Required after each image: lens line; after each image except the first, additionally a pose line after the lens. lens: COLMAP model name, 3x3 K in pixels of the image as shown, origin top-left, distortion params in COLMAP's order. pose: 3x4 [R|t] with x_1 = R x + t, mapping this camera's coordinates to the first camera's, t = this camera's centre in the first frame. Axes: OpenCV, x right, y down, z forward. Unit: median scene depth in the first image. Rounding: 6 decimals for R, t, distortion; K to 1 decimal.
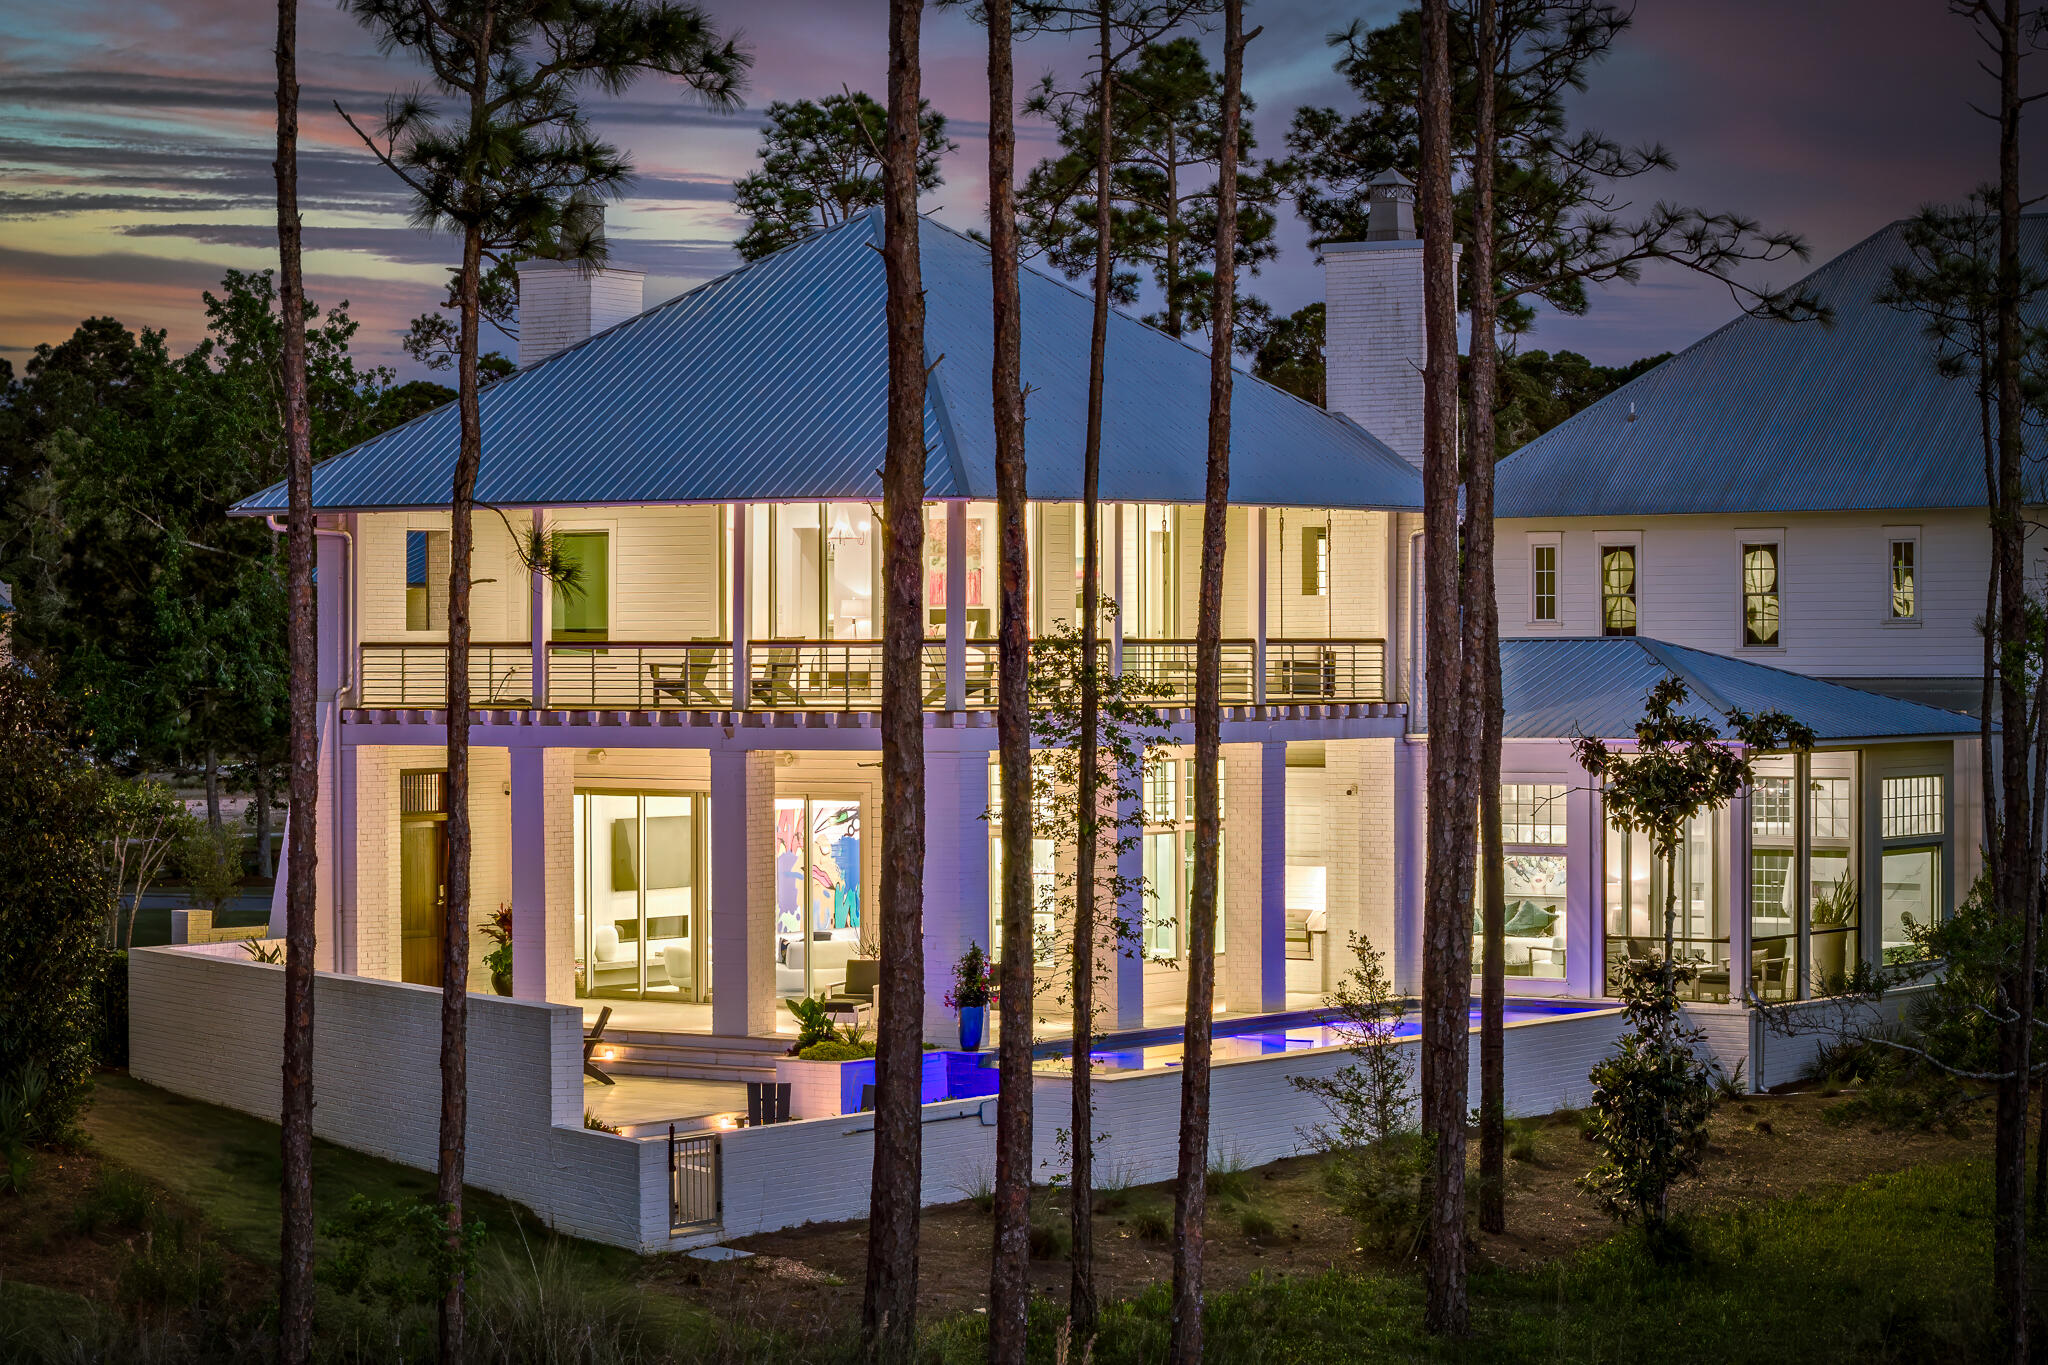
lens RADIAL K [[4465.2, 0, 1024.0], [0, 4465.2, 682.5], [0, 0, 1]] dist [-0.266840, 0.760384]
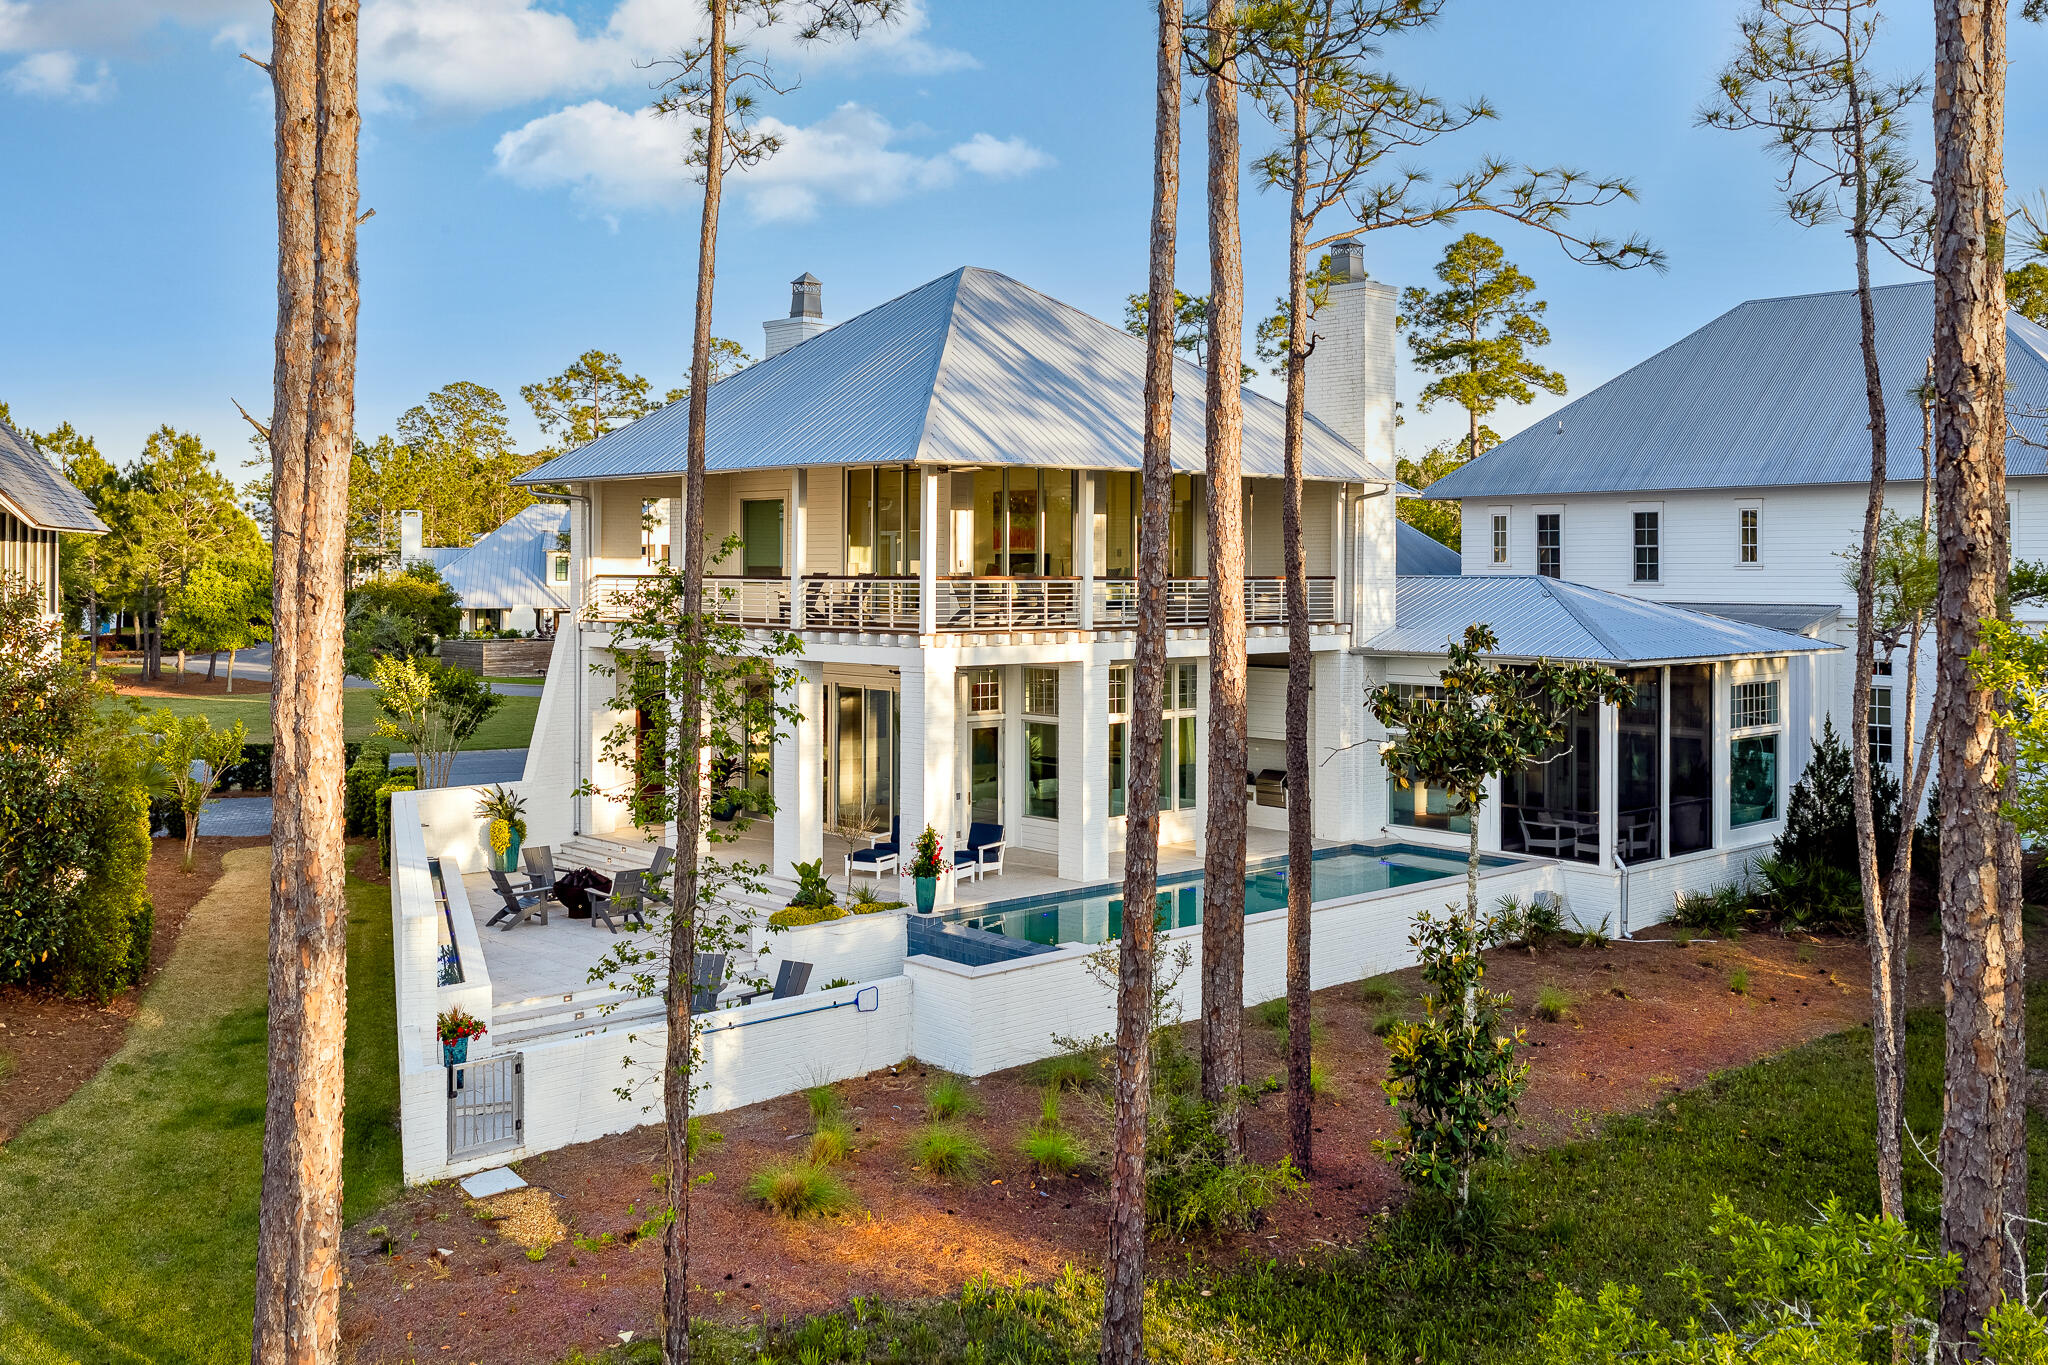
lens RADIAL K [[1743.0, 0, 1017.6], [0, 1743.0, 554.1], [0, 0, 1]] dist [0.007083, -0.004673]
pose [[0.979056, 0.004250, -0.203548, 0.119022], [-0.007850, 0.999827, -0.016883, -0.008623], [0.203441, 0.018127, 0.978919, 0.580121]]
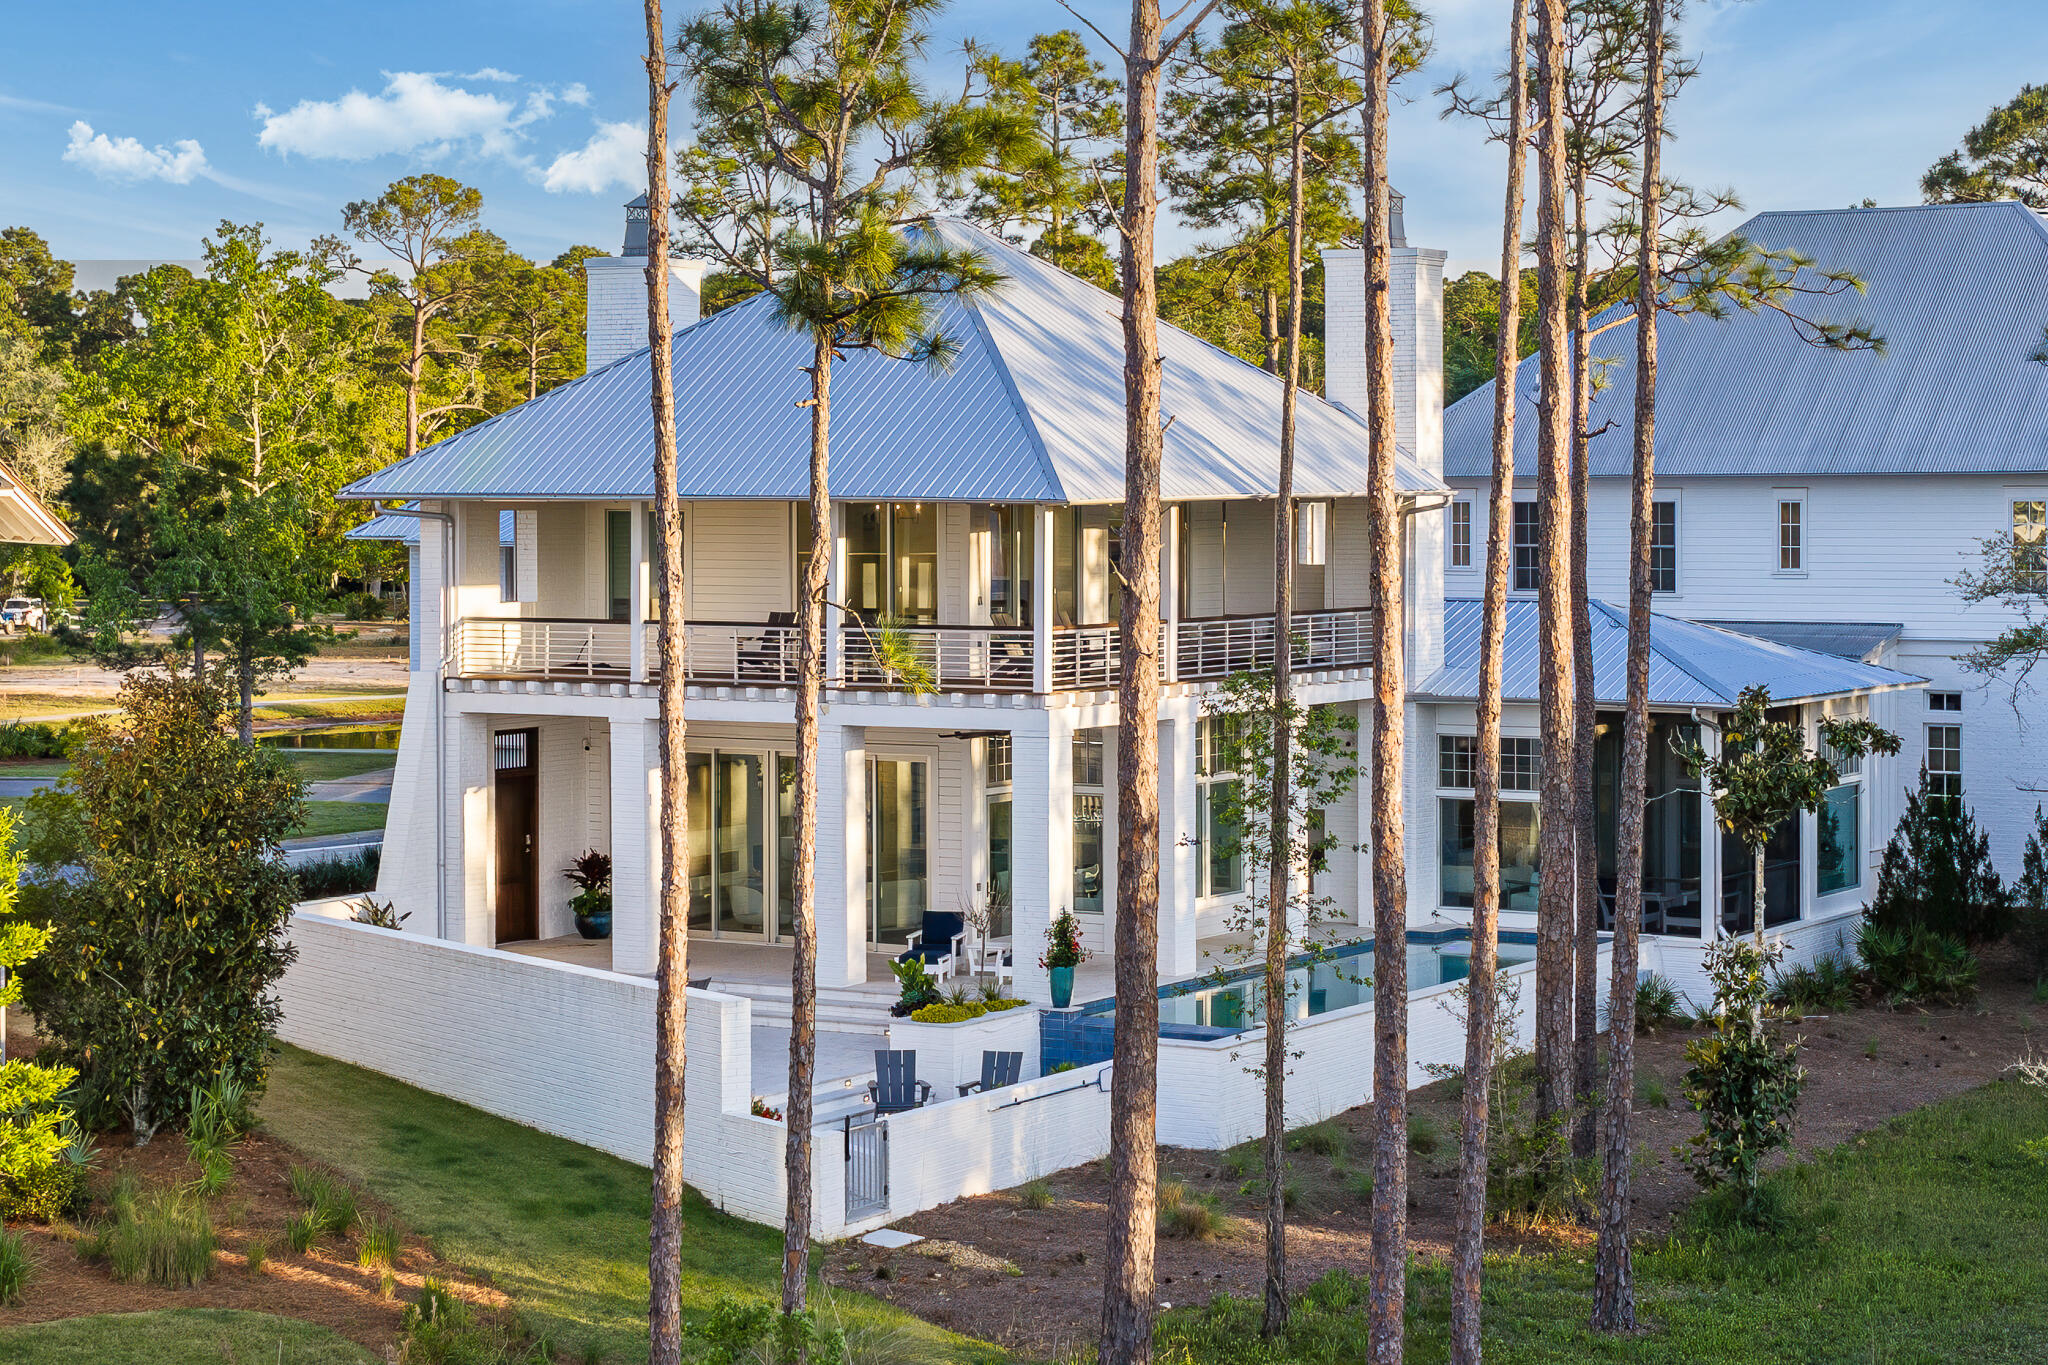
lens RADIAL K [[3681.2, 0, 1064.7], [0, 3681.2, 510.8], [0, 0, 1]] dist [-0.009041, 0.004034]
pose [[0.997014, 0.000323, 0.077217, -0.087590], [-0.000013, 0.999992, -0.004018, -0.038060], [-0.077217, 0.004005, 0.997006, 0.111634]]
